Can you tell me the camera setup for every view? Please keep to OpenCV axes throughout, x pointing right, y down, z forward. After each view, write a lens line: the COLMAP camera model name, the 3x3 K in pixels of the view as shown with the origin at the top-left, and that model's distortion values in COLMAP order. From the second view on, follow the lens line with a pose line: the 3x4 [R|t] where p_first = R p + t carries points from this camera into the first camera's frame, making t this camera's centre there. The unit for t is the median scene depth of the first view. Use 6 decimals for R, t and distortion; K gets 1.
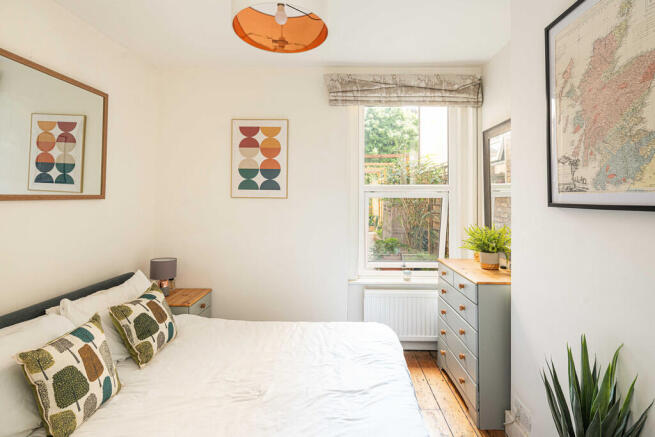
lens RADIAL K [[322.6, 0, 327.6], [0, 322.6, 198.9], [0, 0, 1]] dist [0.001083, -0.001275]
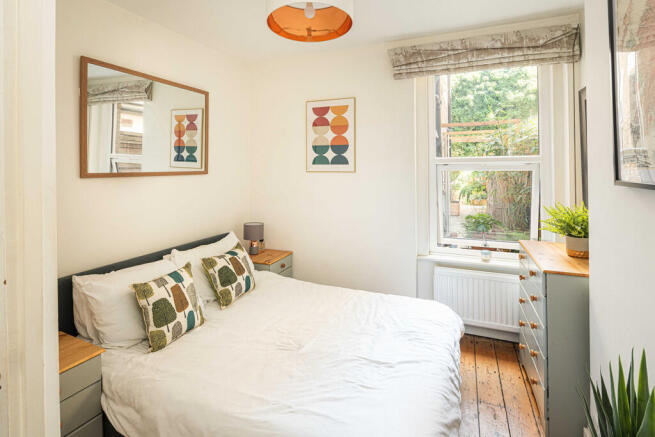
lens RADIAL K [[317.1, 0, 327.6], [0, 317.1, 172.0], [0, 0, 1]] dist [0.000699, -0.000149]
pose [[0.931442, -0.004817, -0.363859, 0.172913], [0.007765, 0.999948, 0.006638, -0.010519], [0.363808, -0.009008, 0.931431, 0.002399]]
